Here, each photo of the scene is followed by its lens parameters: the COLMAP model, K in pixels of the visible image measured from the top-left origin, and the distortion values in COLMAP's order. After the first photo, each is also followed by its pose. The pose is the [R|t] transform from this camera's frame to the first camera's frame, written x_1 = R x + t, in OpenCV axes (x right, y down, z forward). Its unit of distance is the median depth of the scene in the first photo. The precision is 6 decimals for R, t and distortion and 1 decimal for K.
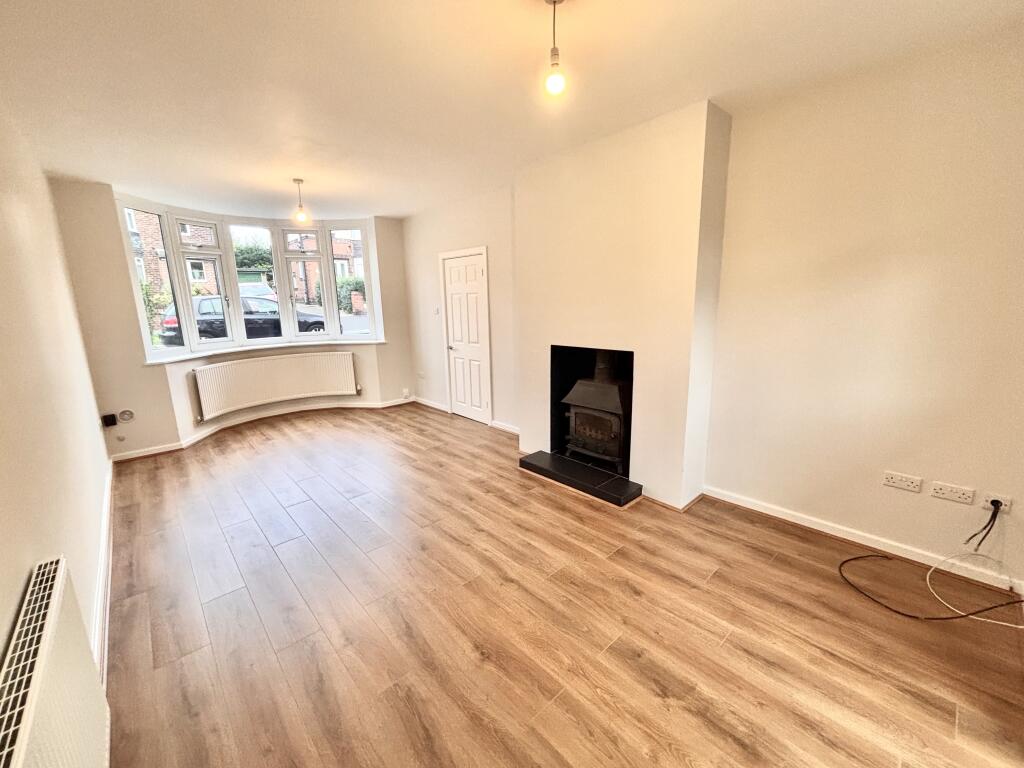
lens RADIAL K [[416.0, 0, 512.0], [0, 416.0, 384.0], [0, 0, 1]] dist [-0.009601, -0.000122]
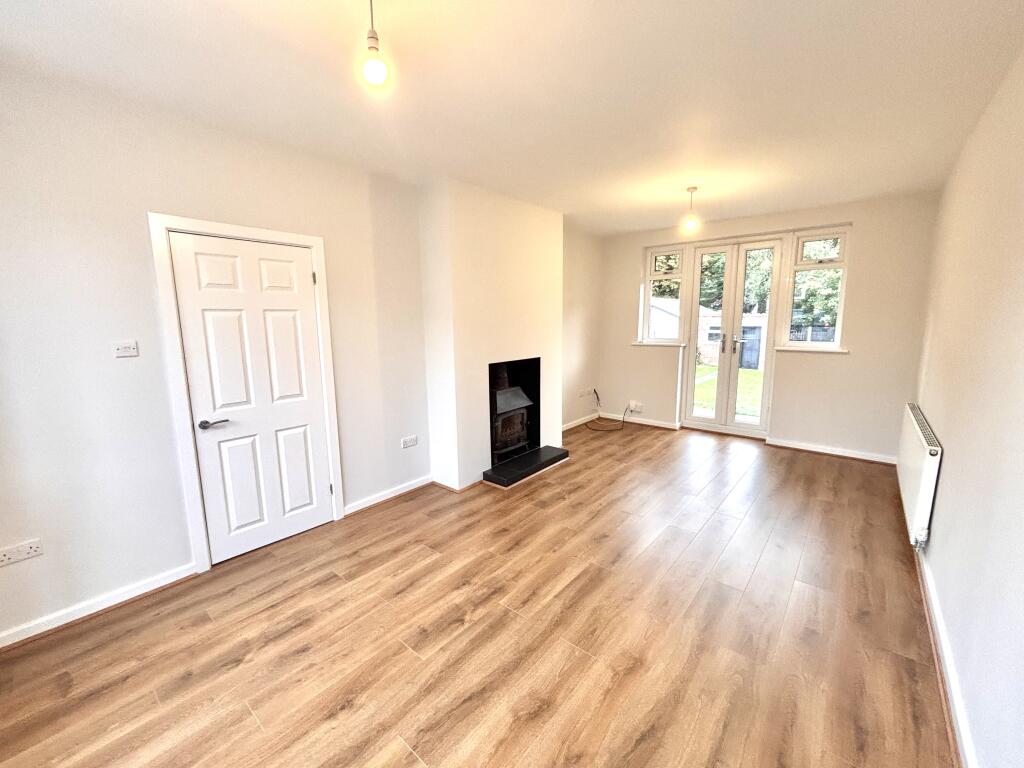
lens RADIAL K [[416.0, 0, 512.0], [0, 416.0, 384.0], [0, 0, 1]] dist [-0.009601, -0.000122]
pose [[-0.129597, -0.122587, 0.983960, -0.957431], [0.221216, 0.963744, 0.149204, -0.187778], [-0.966576, 0.237004, -0.097780, 1.065442]]
